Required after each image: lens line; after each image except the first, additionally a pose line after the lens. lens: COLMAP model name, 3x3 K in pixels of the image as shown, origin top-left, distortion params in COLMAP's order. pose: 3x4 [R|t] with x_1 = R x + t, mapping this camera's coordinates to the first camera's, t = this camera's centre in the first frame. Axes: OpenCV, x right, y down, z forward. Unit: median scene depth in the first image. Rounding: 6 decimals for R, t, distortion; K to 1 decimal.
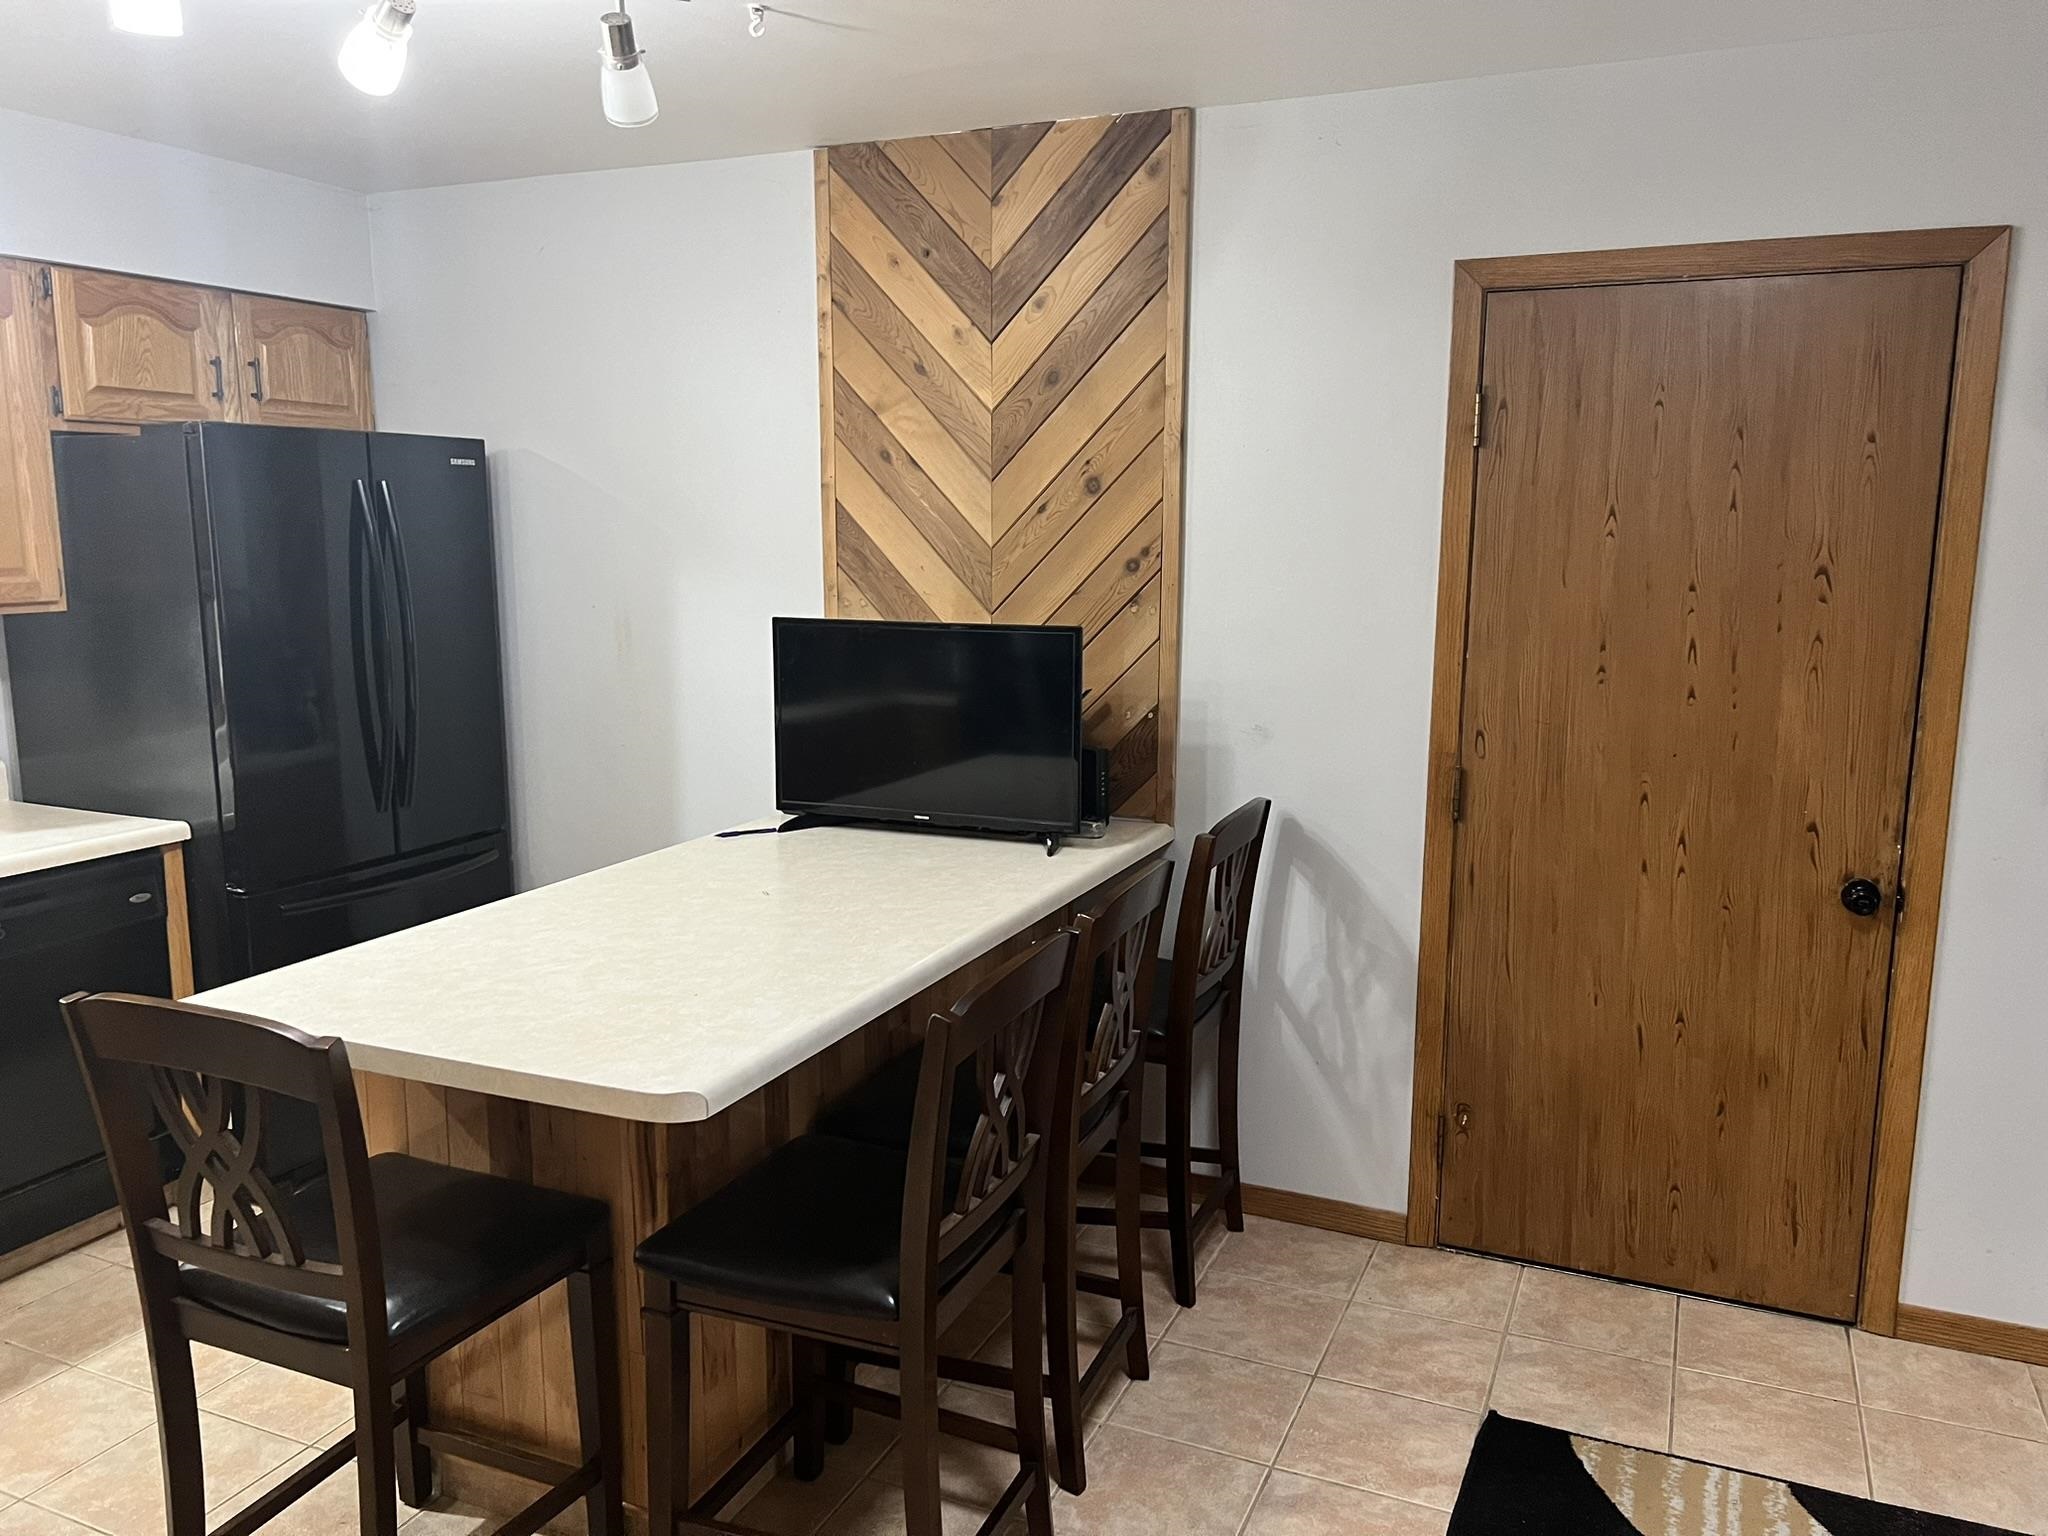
lens RADIAL K [[1556.1, 0, 1031.9], [0, 1556.1, 777.9], [0, 0, 1]] dist [0.065887, -0.057946]
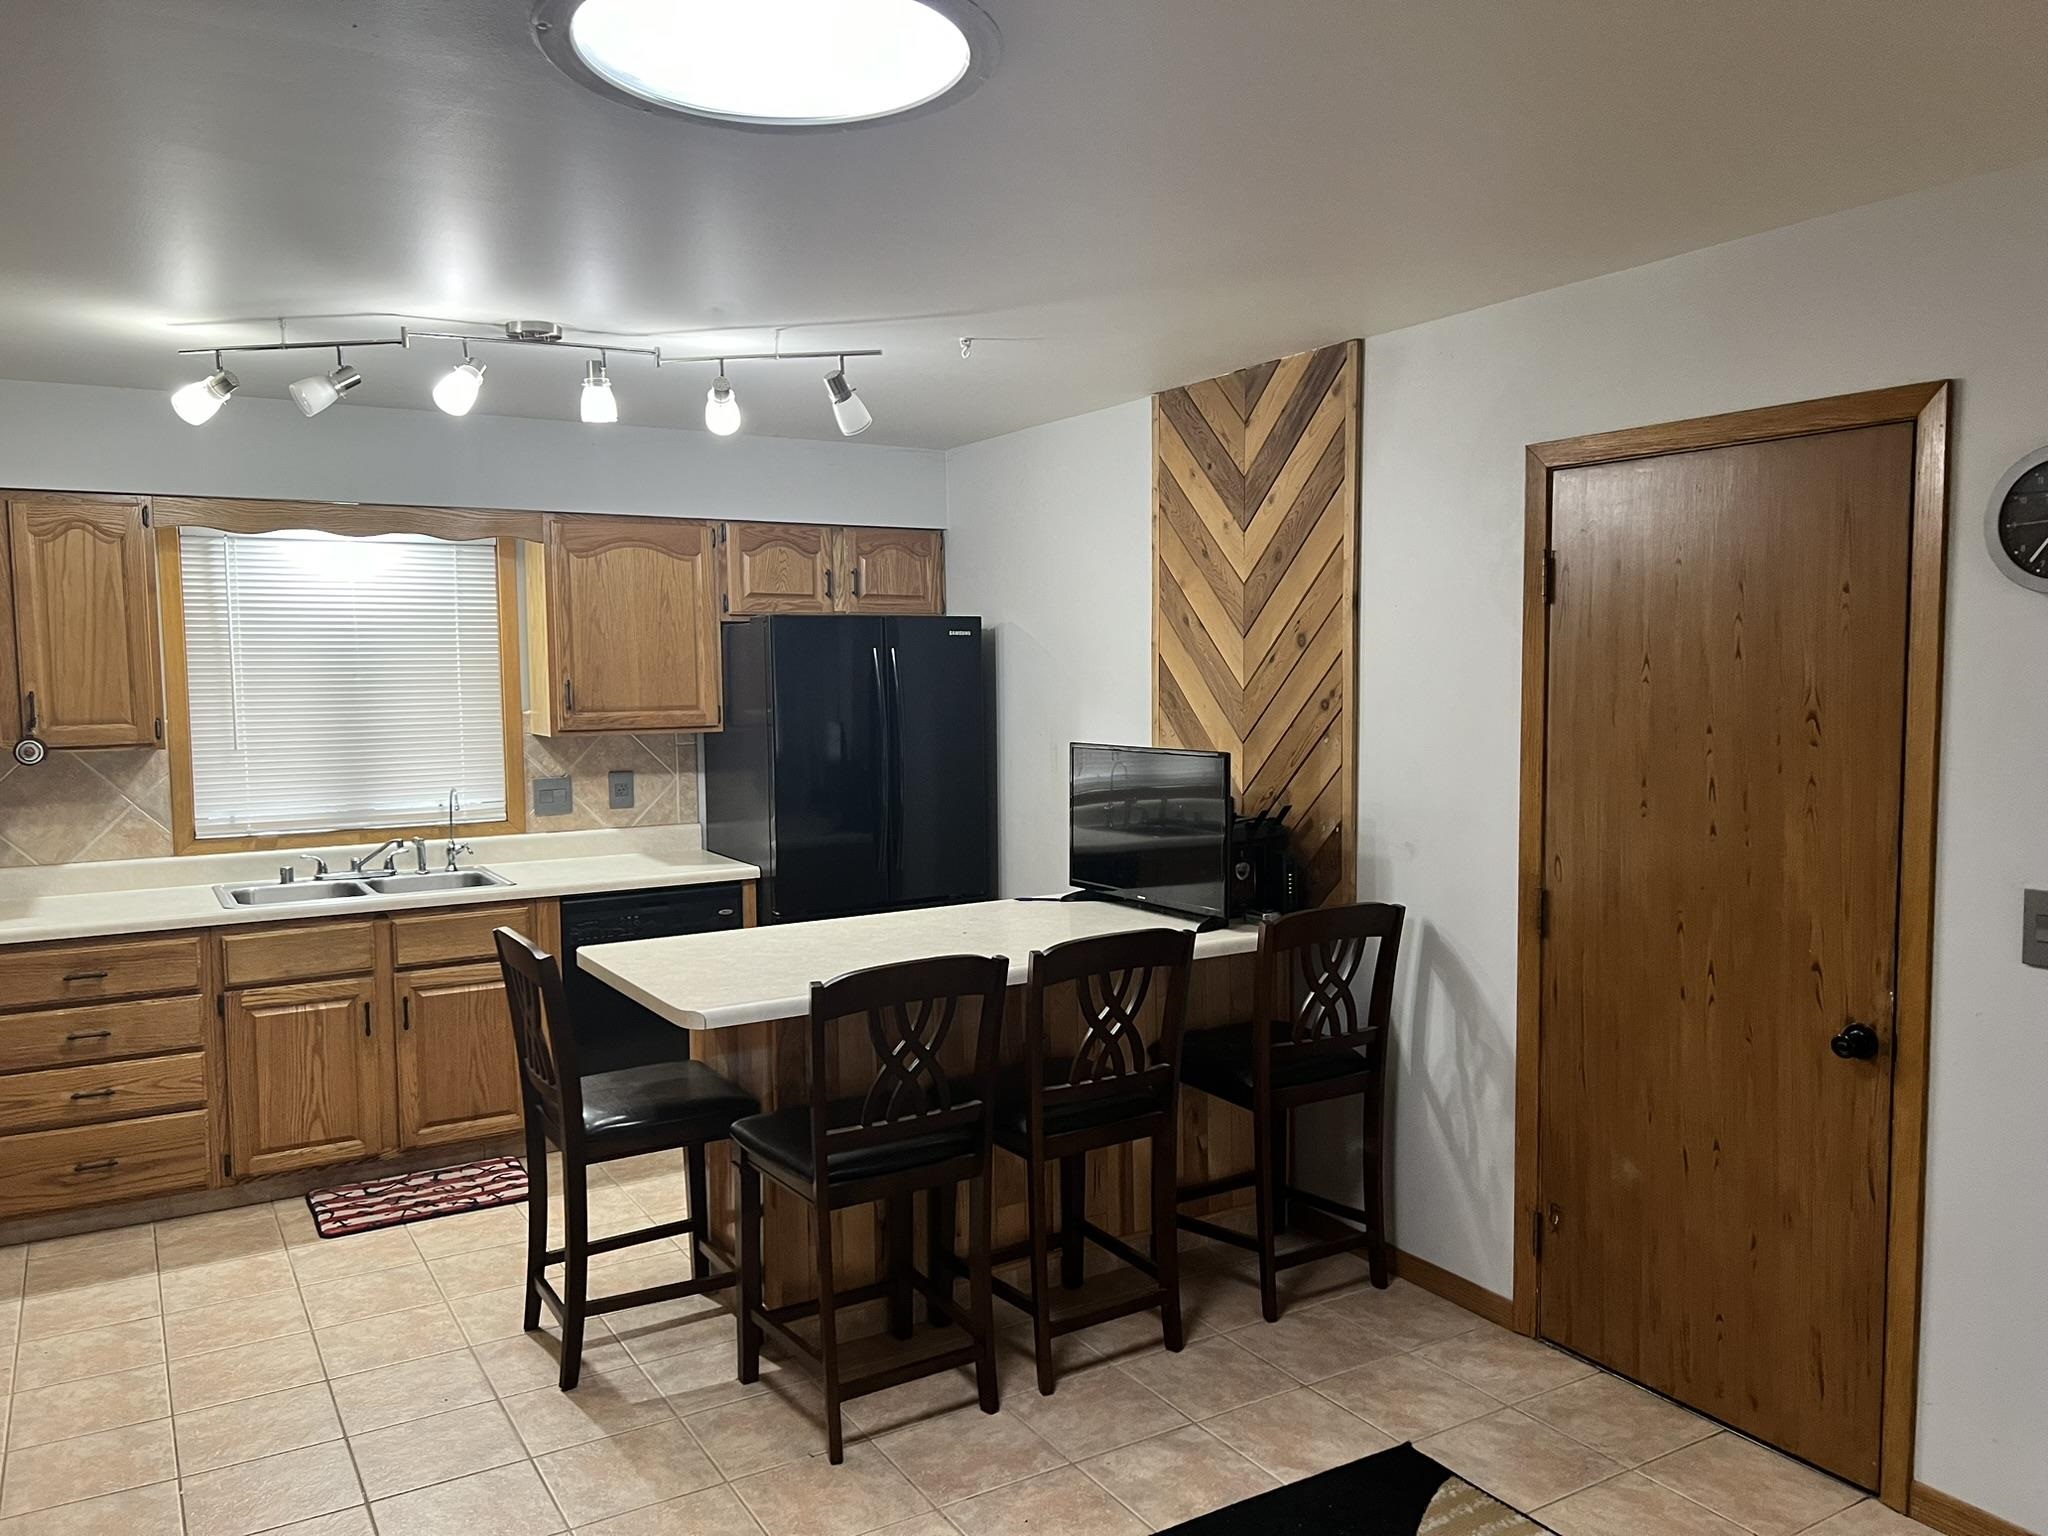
lens RADIAL K [[1556.1, 0, 1030.2], [0, 1556.1, 781.1], [0, 0, 1]] dist [0.065887, -0.057946]
pose [[0.814449, 0.034183, -0.579228, 0.589210], [-0.085516, 0.994433, -0.061558, 0.016181], [0.573899, 0.099670, 0.812838, -0.110227]]
